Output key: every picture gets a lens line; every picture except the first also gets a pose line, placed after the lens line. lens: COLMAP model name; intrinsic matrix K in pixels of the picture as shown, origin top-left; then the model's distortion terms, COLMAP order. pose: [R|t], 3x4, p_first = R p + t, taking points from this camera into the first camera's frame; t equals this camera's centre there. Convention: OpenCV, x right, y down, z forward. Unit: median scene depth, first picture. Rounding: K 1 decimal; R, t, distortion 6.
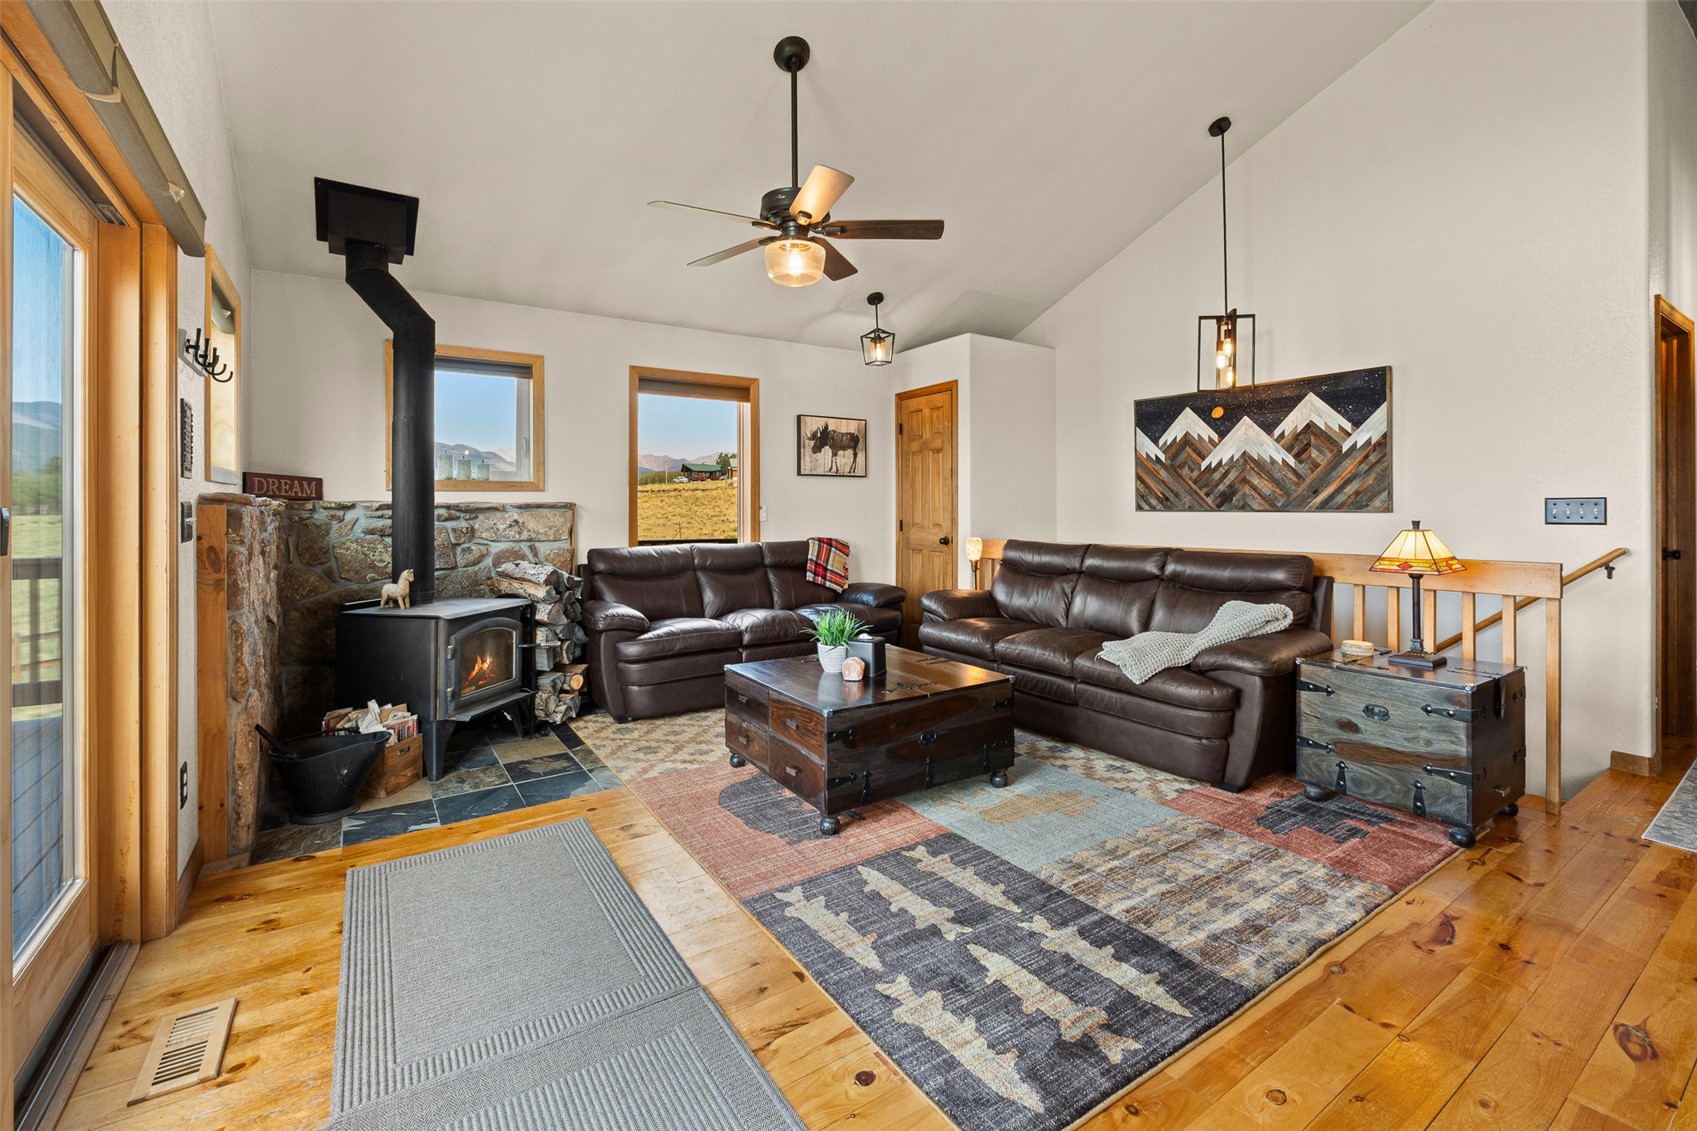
lens RADIAL K [[736.4, 0, 846.9], [0, 736.4, 507.9], [0, 0, 1]] dist [-0.005509, -0.000793]
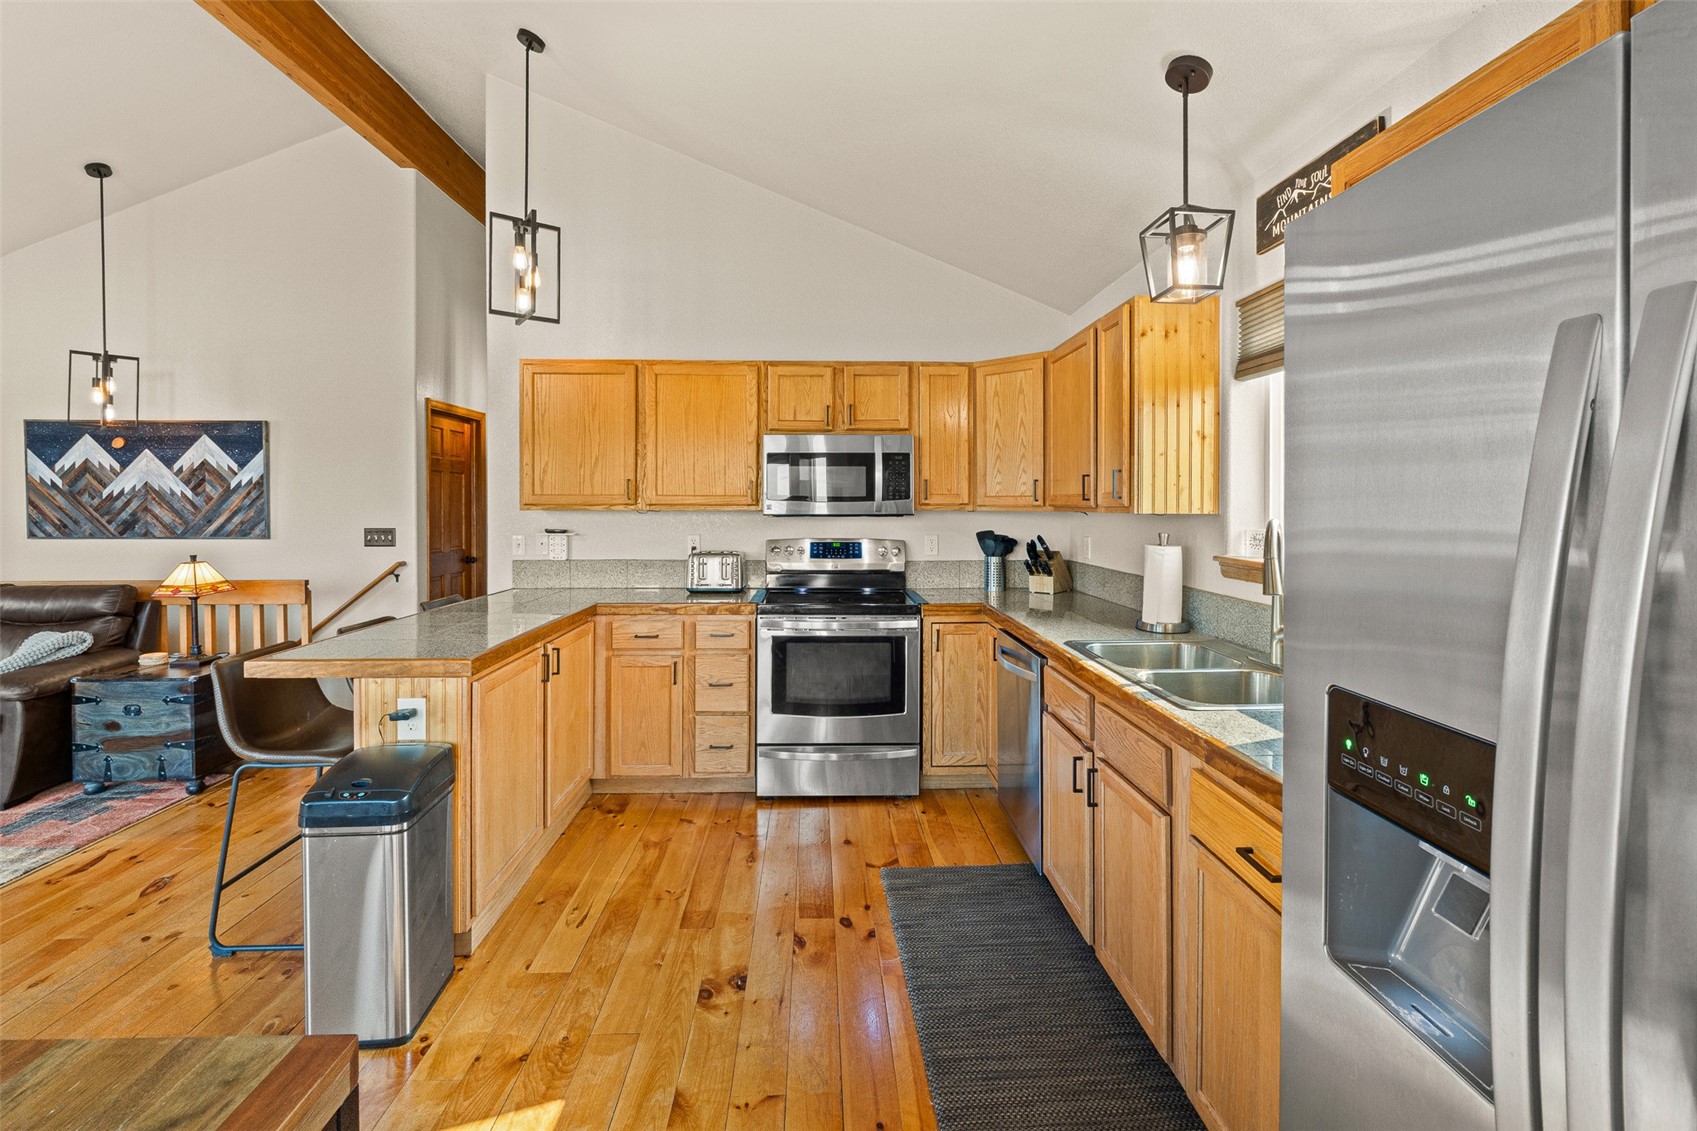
lens RADIAL K [[731.9, 0, 844.8], [0, 731.9, 509.9], [0, 0, 1]] dist [-0.005325, -0.000620]
pose [[0.525285, -0.004897, 0.850912, 0.206370], [-0.001929, 0.999974, 0.006946, -0.053835], [-0.850924, -0.005290, 0.525262, -0.483998]]
